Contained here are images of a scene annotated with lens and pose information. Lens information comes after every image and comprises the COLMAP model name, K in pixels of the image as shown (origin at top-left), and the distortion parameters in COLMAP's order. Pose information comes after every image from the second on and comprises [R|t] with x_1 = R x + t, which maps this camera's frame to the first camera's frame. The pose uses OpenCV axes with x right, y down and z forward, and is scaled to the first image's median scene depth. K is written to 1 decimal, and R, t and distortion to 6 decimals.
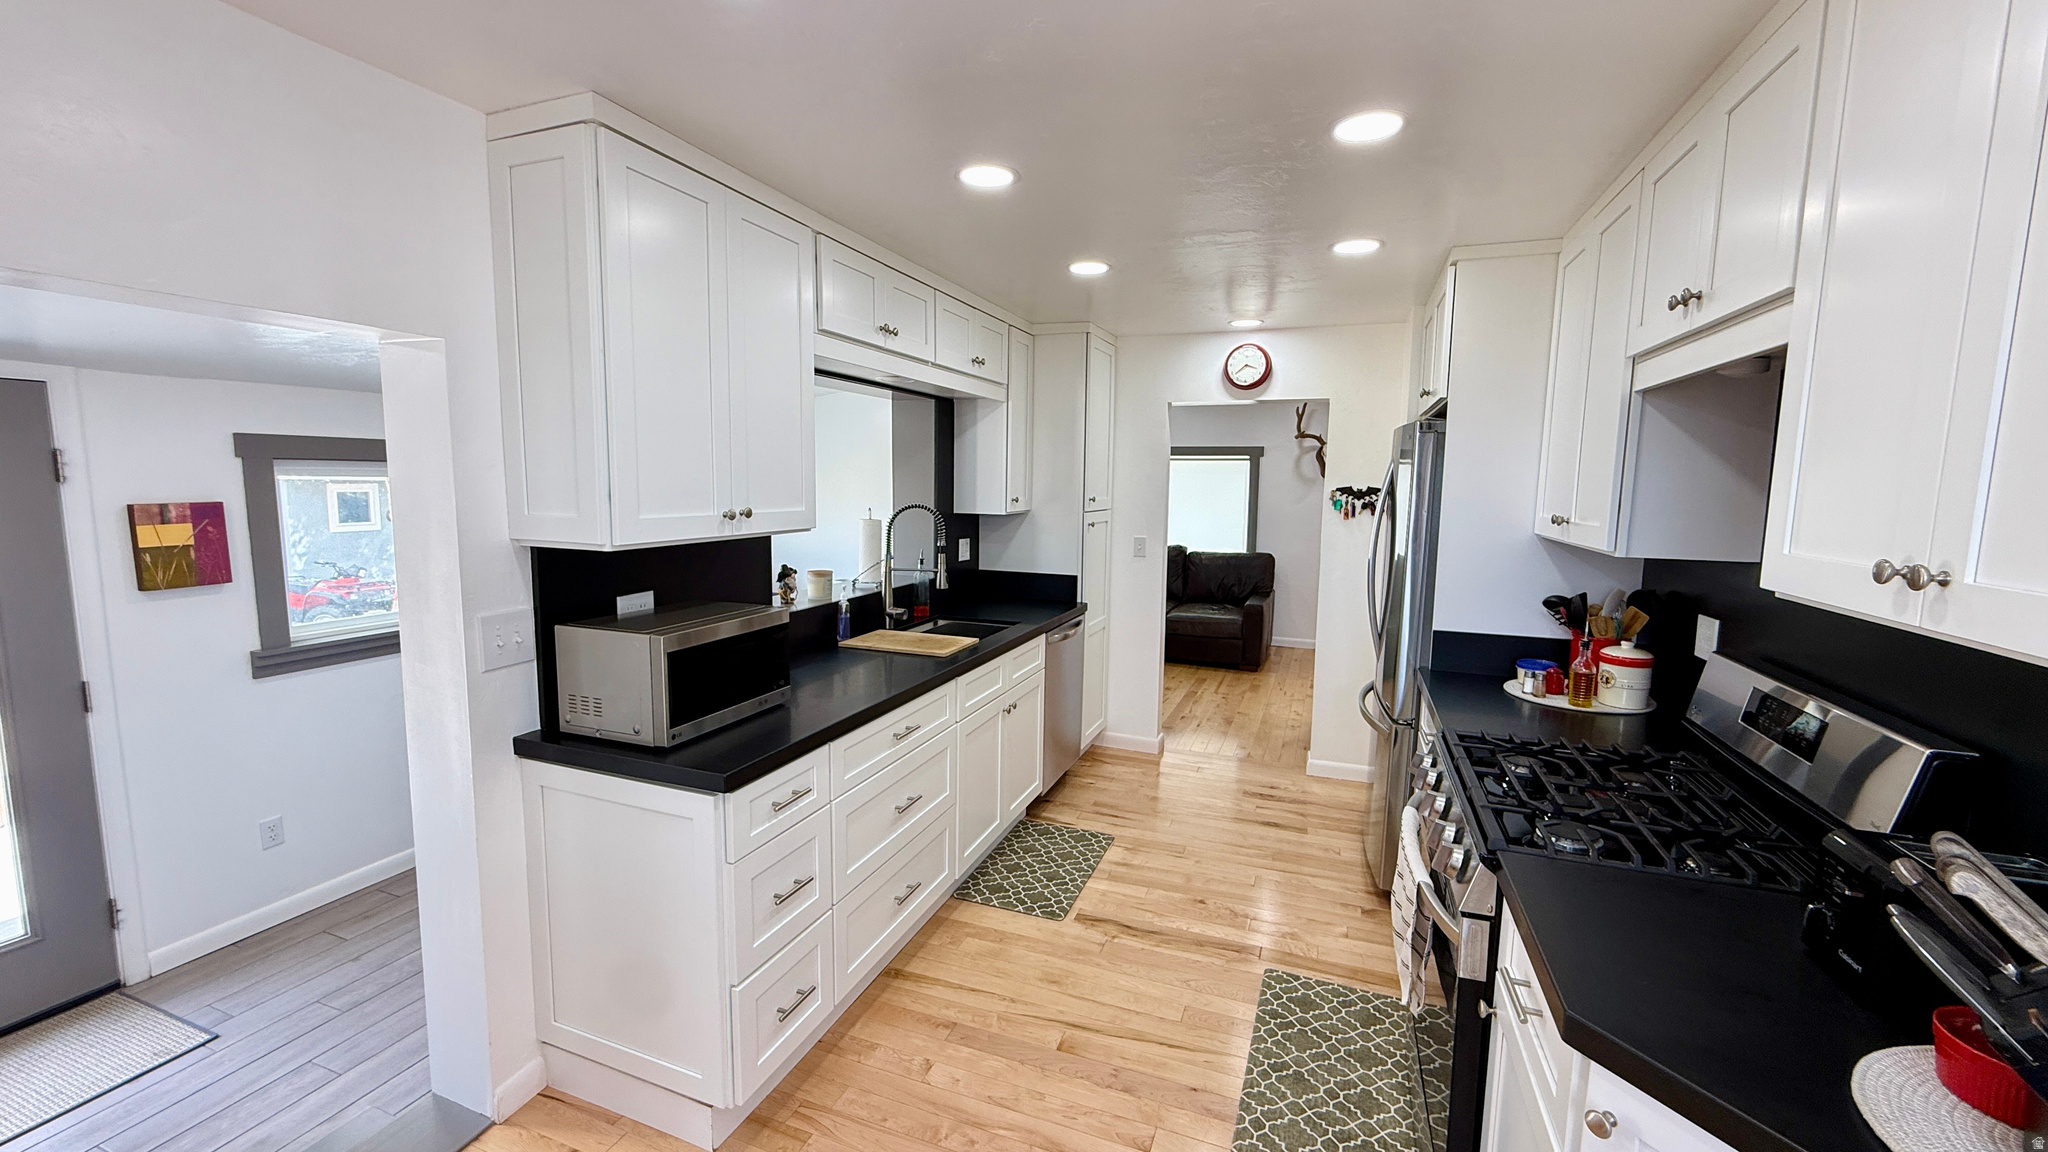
lens RADIAL K [[819.1, 0, 1017.5], [0, 819.1, 577.7], [0, 0, 1]] dist [-0.002945, 0.000472]
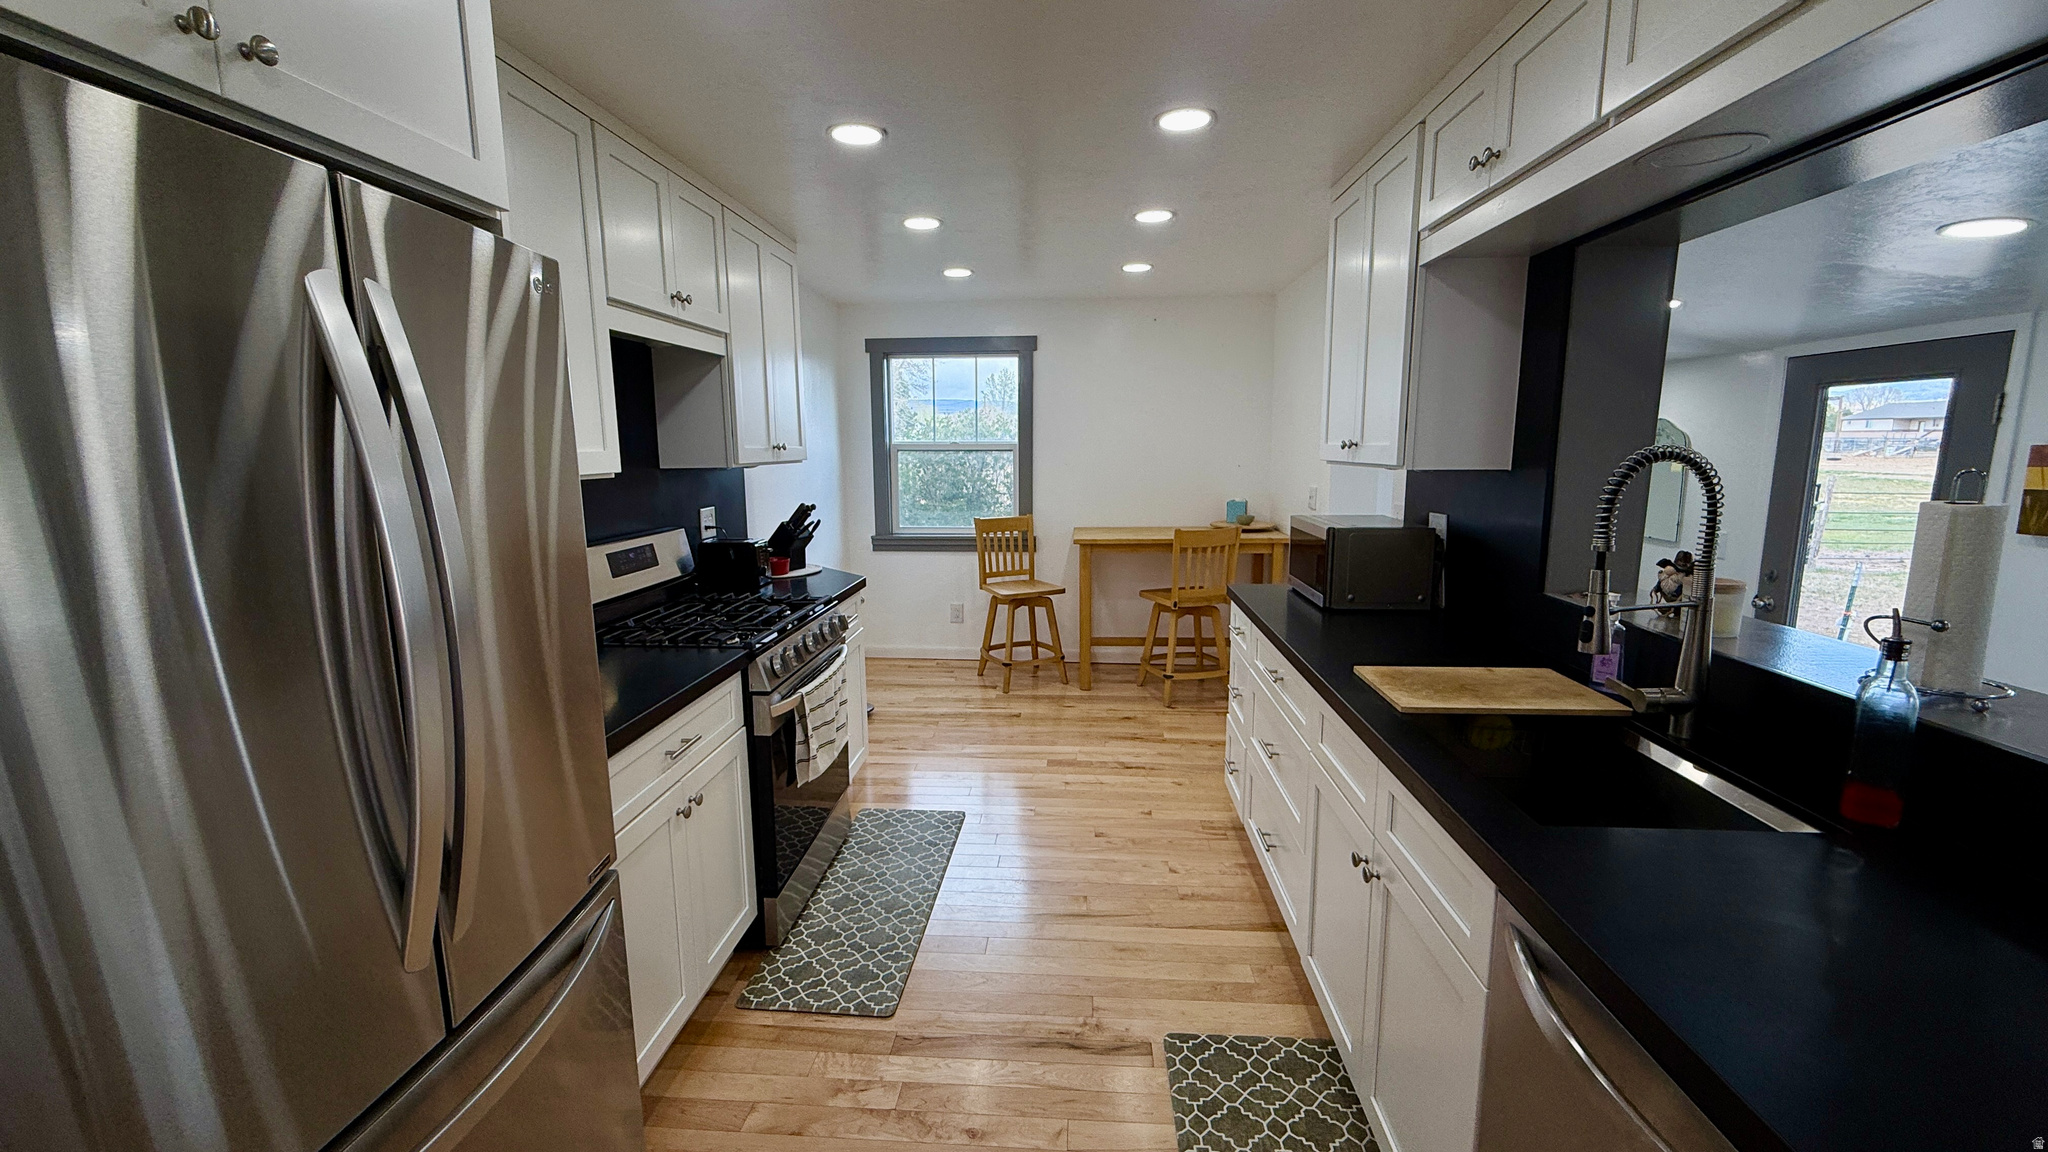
lens RADIAL K [[819.1, 0, 1024.3], [0, 819.1, 573.2], [0, 0, 1]] dist [-0.002945, 0.000472]
pose [[-0.955718, 0.044788, -0.290857, 0.376328], [-0.034208, 0.964744, 0.260959, -0.151411], [0.292290, 0.259353, -0.920490, 1.590906]]
